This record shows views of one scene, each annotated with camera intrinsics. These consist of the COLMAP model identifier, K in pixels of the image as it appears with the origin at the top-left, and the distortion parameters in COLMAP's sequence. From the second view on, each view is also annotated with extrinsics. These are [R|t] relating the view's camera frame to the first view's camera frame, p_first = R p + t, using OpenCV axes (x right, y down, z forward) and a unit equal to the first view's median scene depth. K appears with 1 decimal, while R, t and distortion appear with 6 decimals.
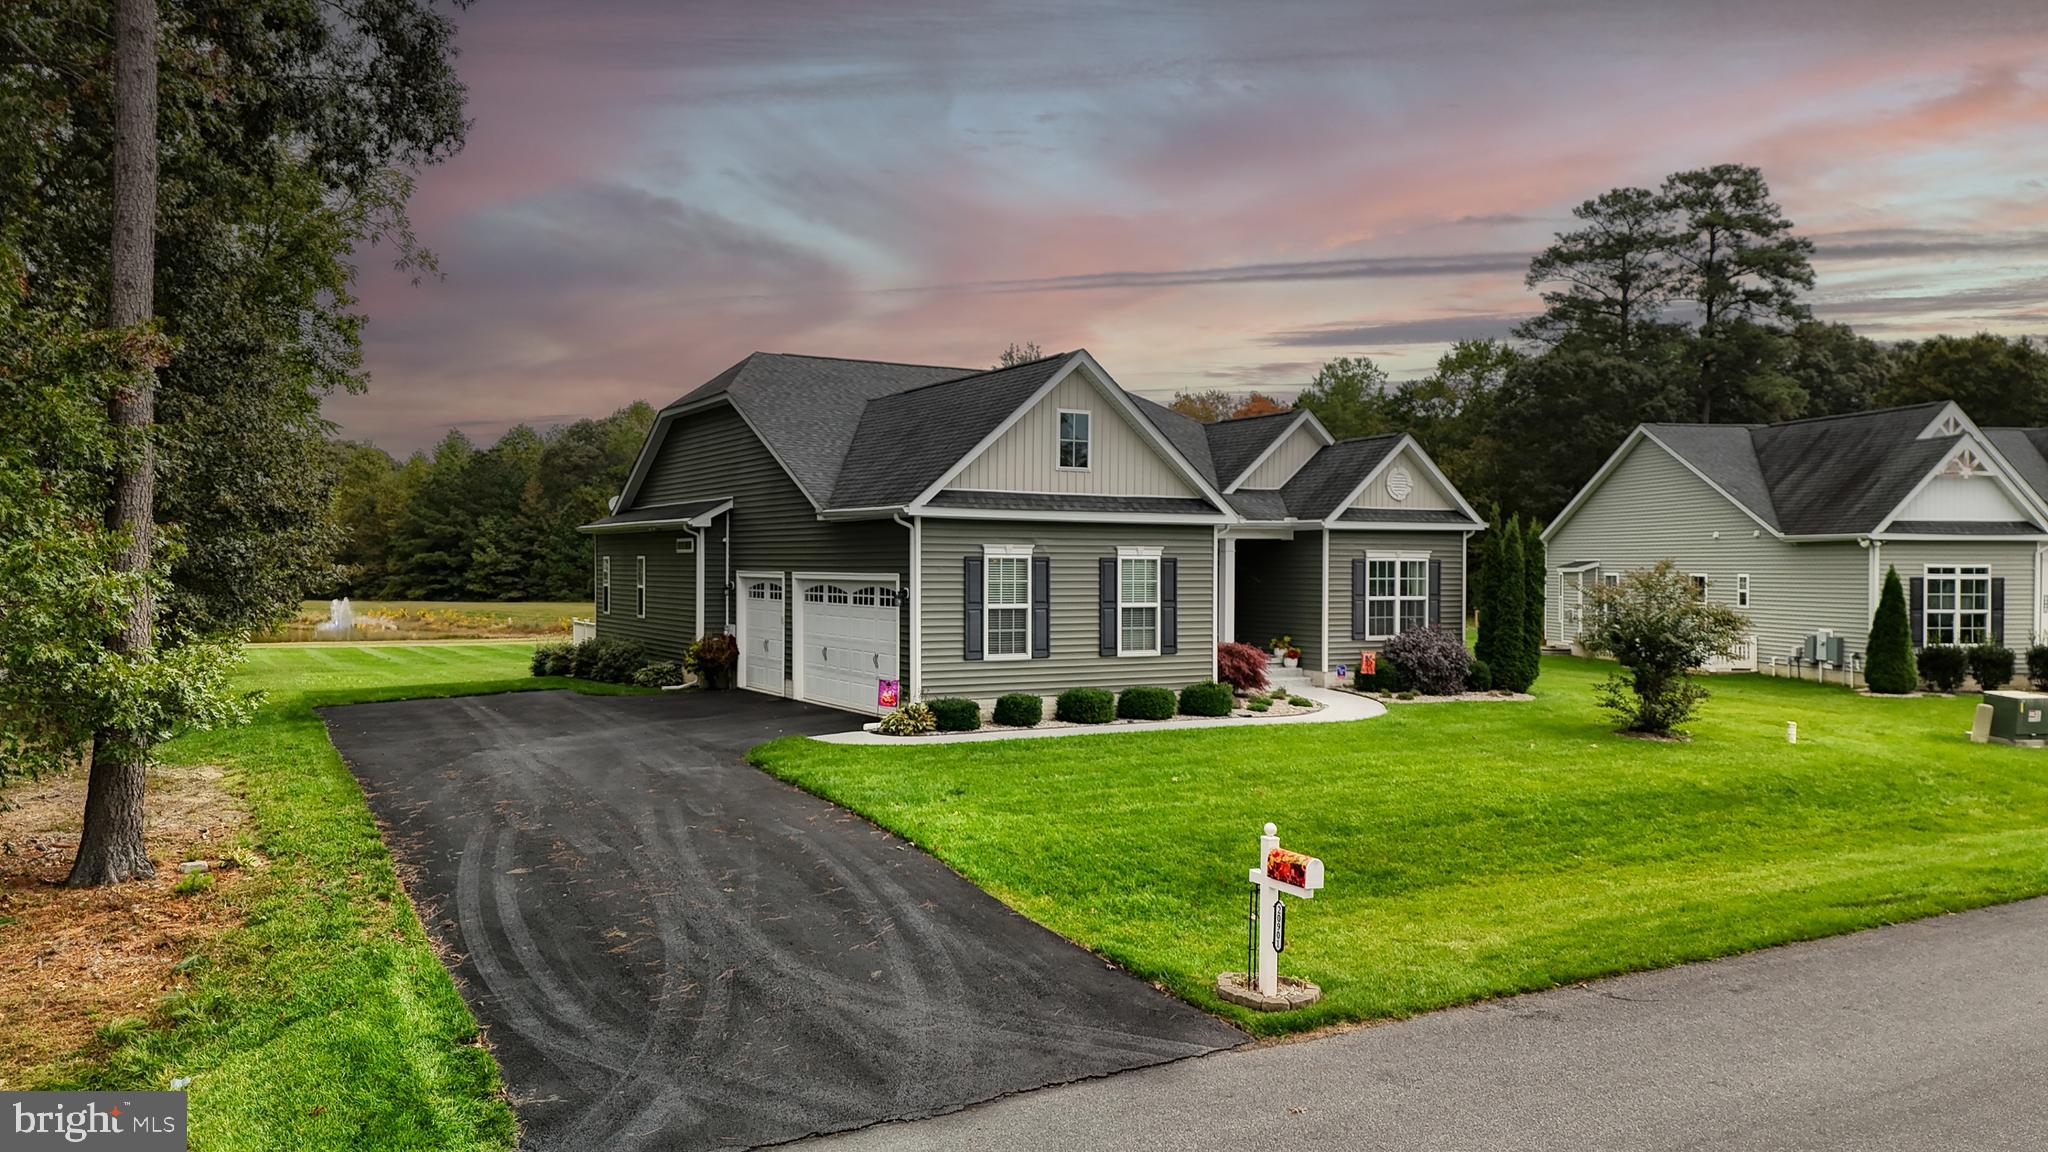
lens RADIAL K [[1494.4, 0, 1031.2], [0, 1494.4, 566.2], [0, 0, 1]] dist [0.068907, -0.045593]
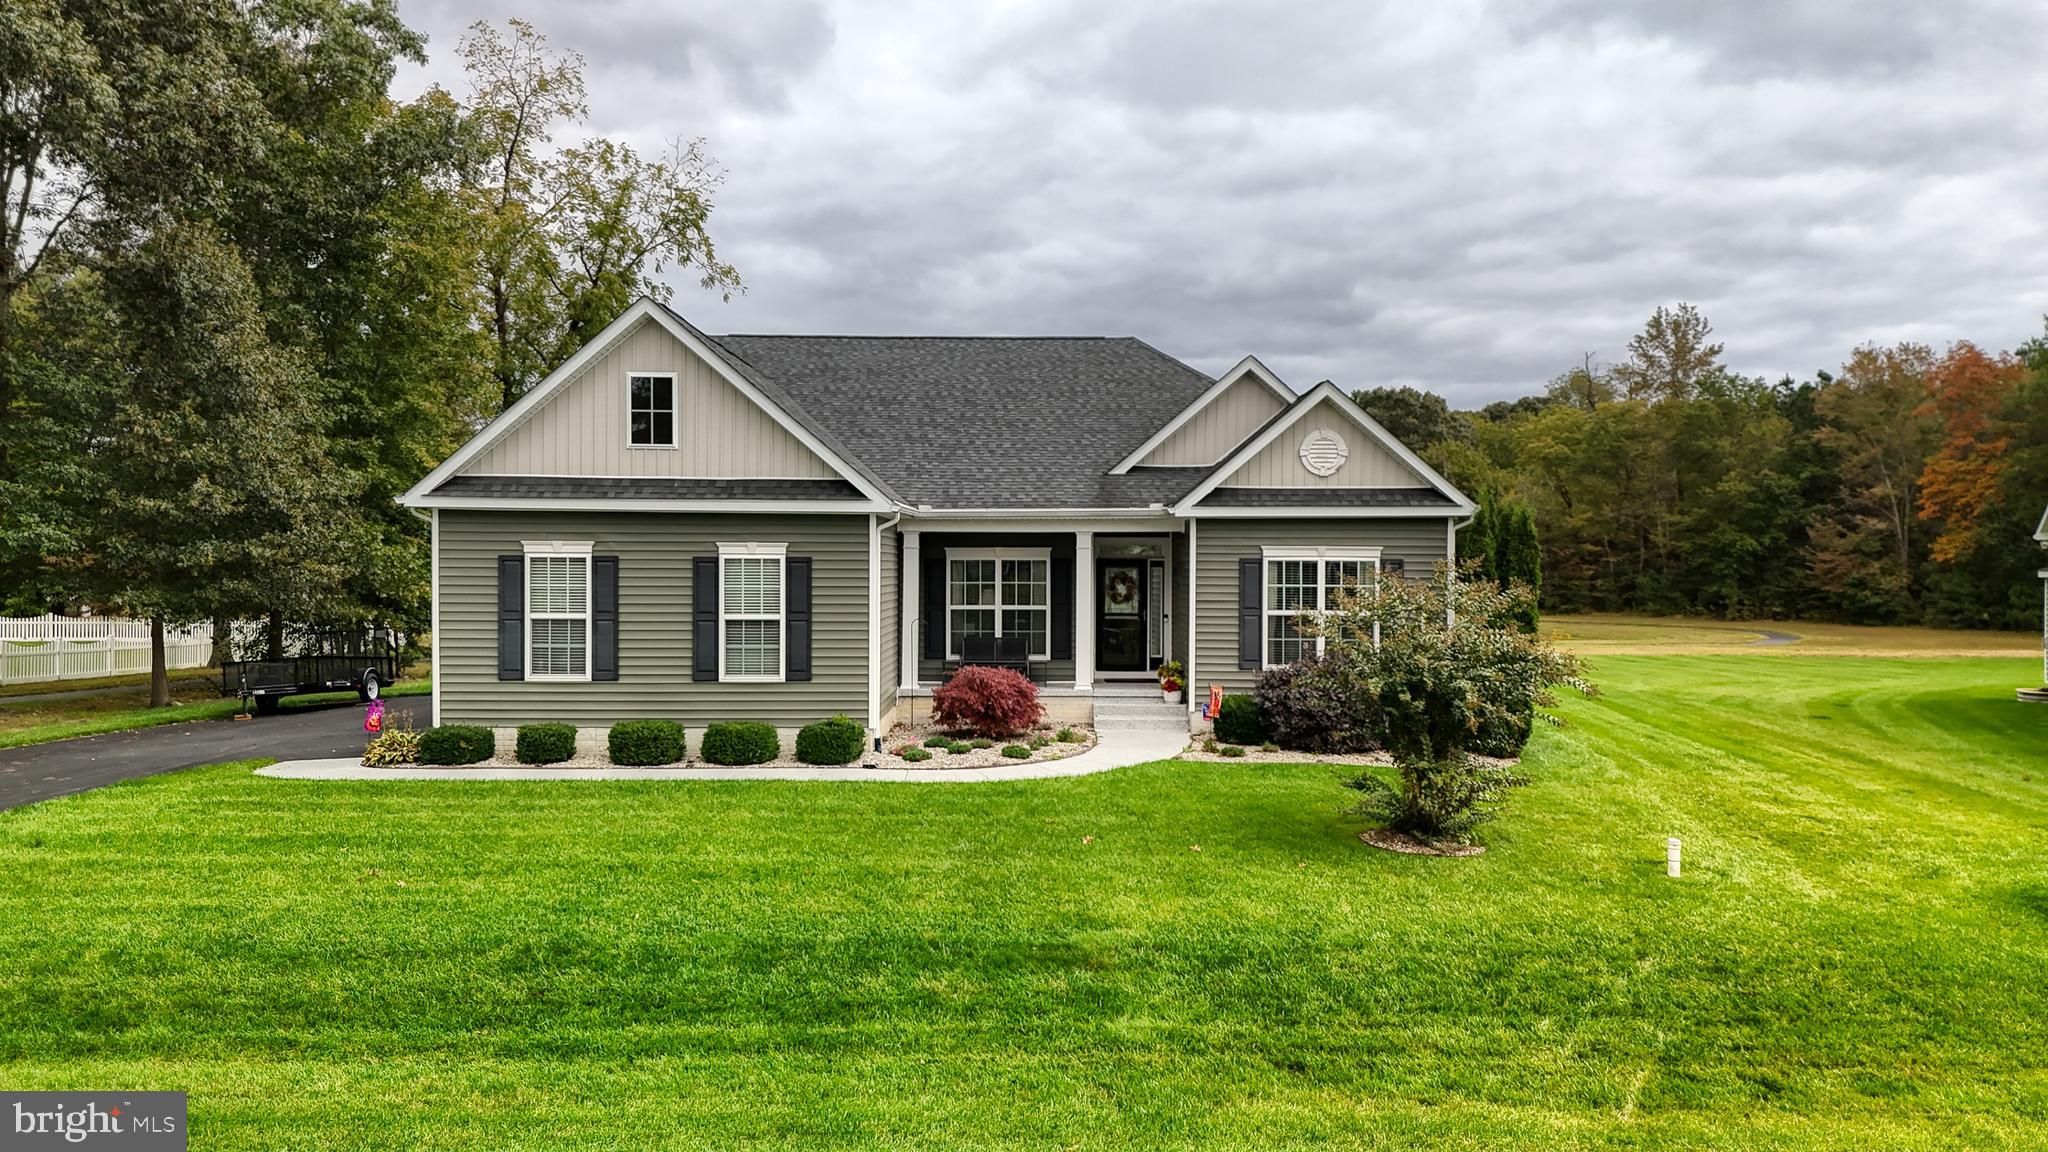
lens RADIAL K [[1450.5, 0, 1057.0], [0, 1450.5, 583.3], [0, 0, 1]] dist [0.062244, 0.003262]
pose [[0.875779, 0.006607, -0.482668, 0.472494], [-0.001708, 0.999942, 0.010589, -0.000059], [0.482710, -0.008450, 0.875740, 0.332176]]
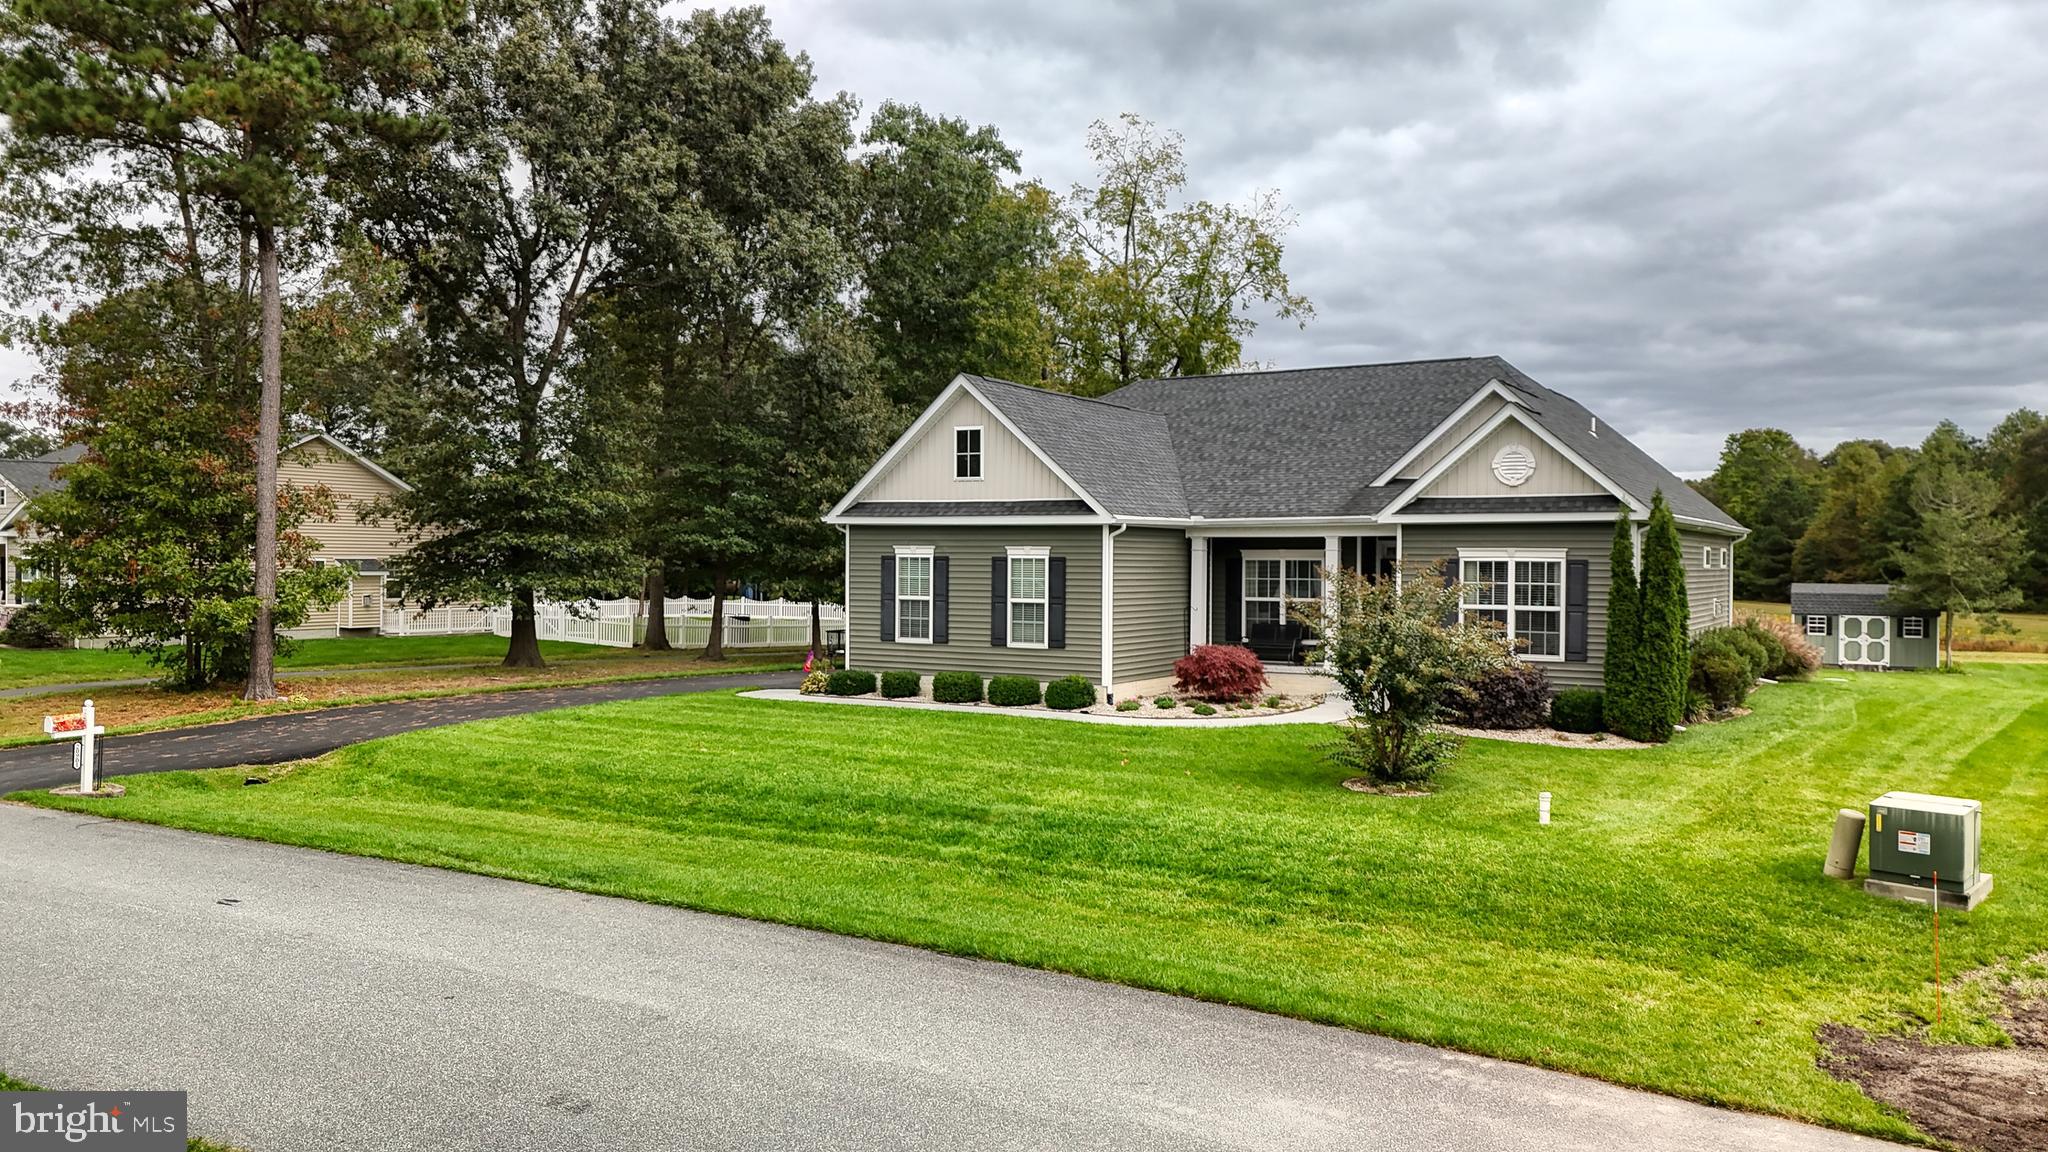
lens RADIAL K [[1494.4, 0, 1035.4], [0, 1494.4, 567.0], [0, 0, 1]] dist [0.068907, -0.045593]
pose [[0.499797, 0.004292, -0.866132, 0.820915], [-0.006908, 0.999976, 0.000969, 0.000385], [0.866115, 0.005499, 0.499815, 0.378420]]
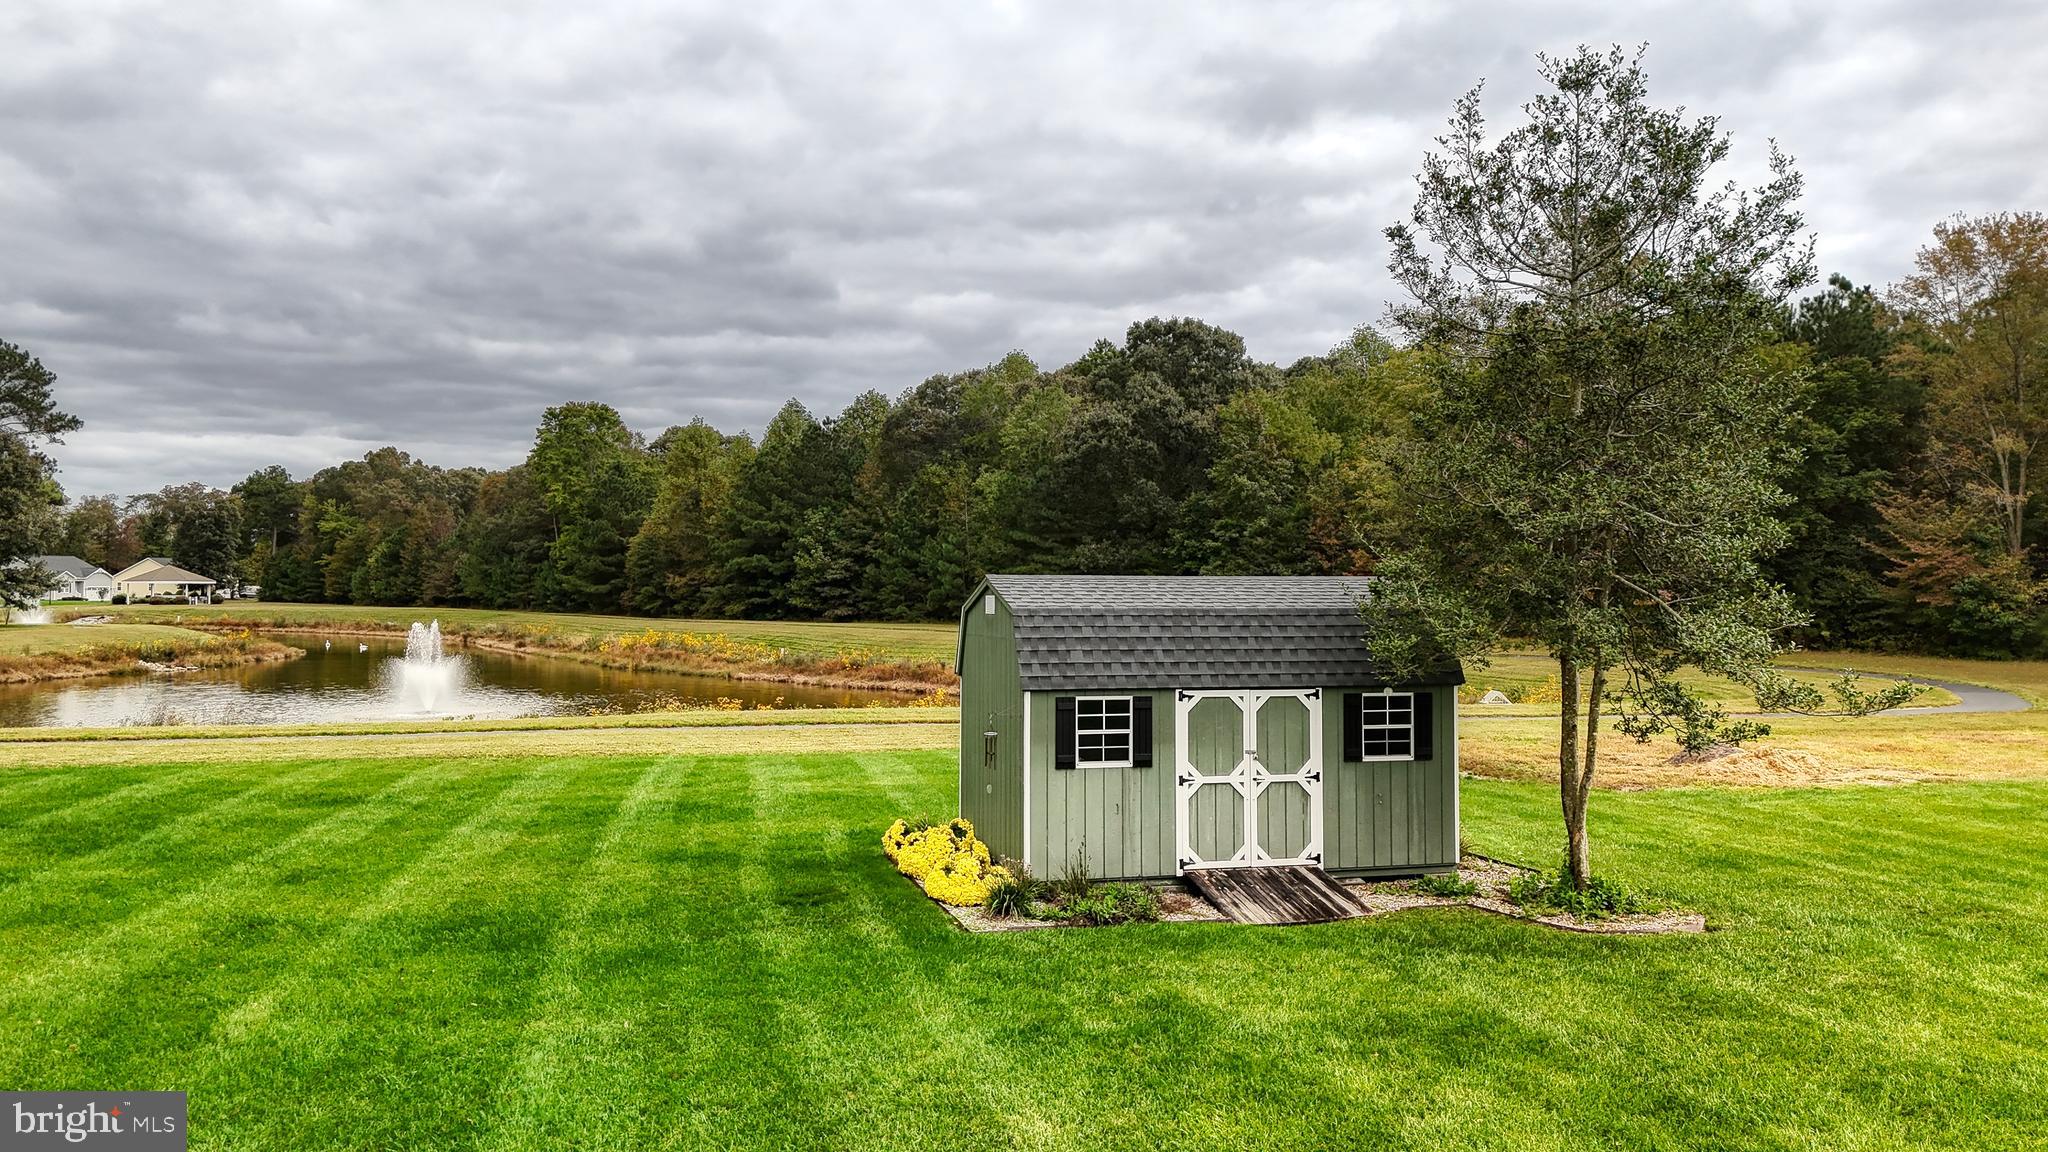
lens RADIAL K [[1508.3, 0, 1045.0], [0, 1508.3, 583.2], [0, 0, 1]] dist [0.105582, 0.000891]
pose [[0.958515, 0.001119, -0.285041, -0.186208], [-0.000733, 0.999999, 0.001461, 0.018406], [0.285042, -0.001191, 0.958514, 1.657969]]
